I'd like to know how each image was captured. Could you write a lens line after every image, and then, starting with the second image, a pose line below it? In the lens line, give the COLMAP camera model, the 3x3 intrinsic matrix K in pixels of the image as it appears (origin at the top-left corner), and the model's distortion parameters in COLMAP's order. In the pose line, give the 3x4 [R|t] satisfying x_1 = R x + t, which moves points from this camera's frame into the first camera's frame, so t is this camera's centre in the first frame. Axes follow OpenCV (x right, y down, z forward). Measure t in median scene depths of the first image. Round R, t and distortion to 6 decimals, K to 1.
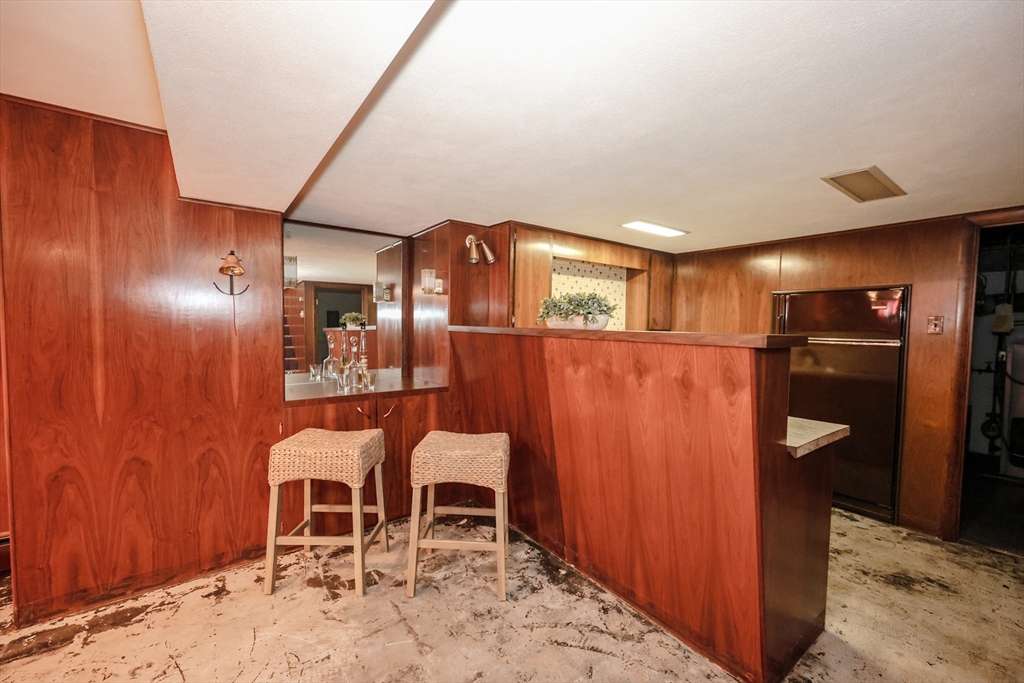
lens RADIAL K [[427.2, 0, 513.7], [0, 427.2, 343.2], [0, 0, 1]] dist [0.001914, 0.000158]
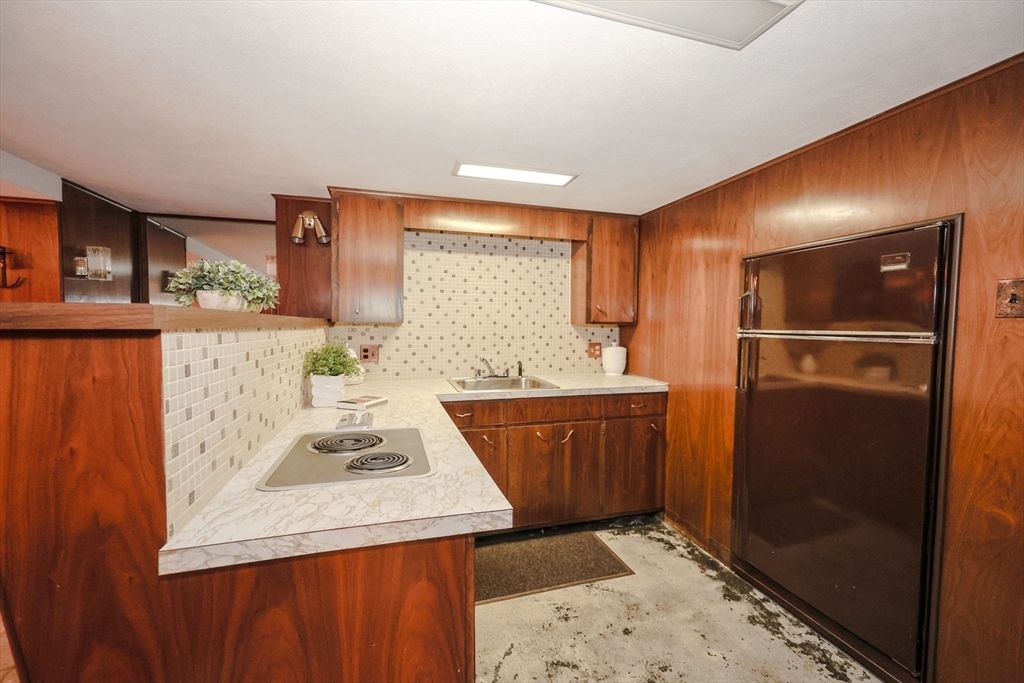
lens RADIAL K [[427.2, 0, 513.7], [0, 427.2, 343.2], [0, 0, 1]] dist [0.001914, 0.000158]
pose [[0.936995, 0.005946, -0.349291, 0.478187], [-0.007494, 0.999967, -0.003082, 0.007651], [0.349261, 0.005506, 0.937009, 0.291895]]
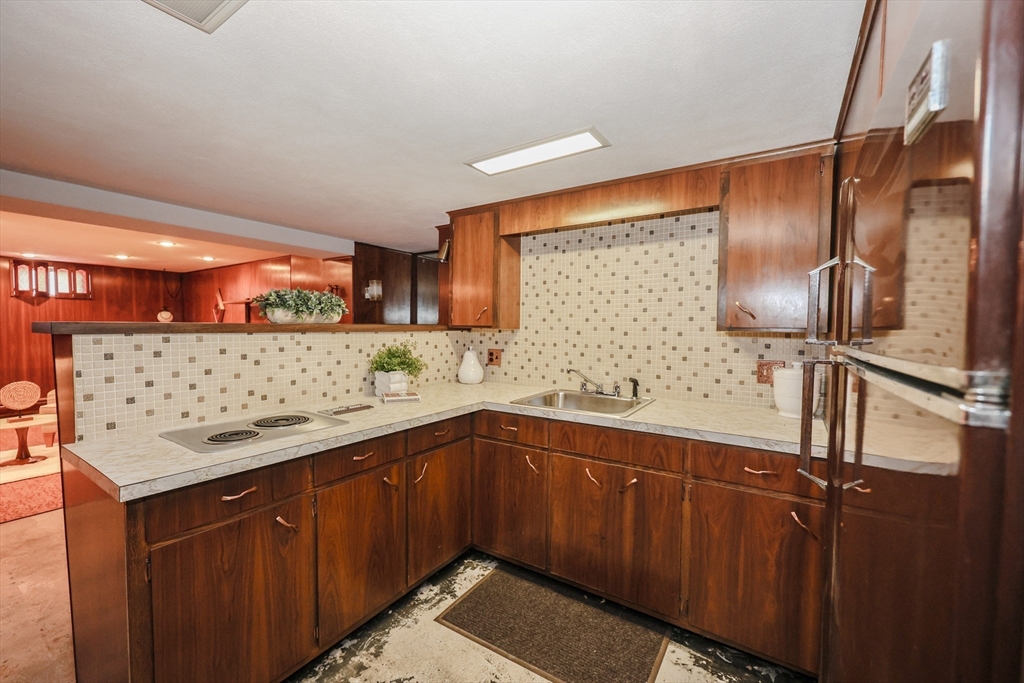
lens RADIAL K [[427.2, 0, 513.7], [0, 427.2, 343.2], [0, 0, 1]] dist [0.001914, 0.000158]
pose [[0.315968, 0.023148, -0.948487, 0.742443], [-0.046152, 0.998894, 0.009004, -0.009097], [0.947647, 0.040930, 0.316687, 0.671938]]
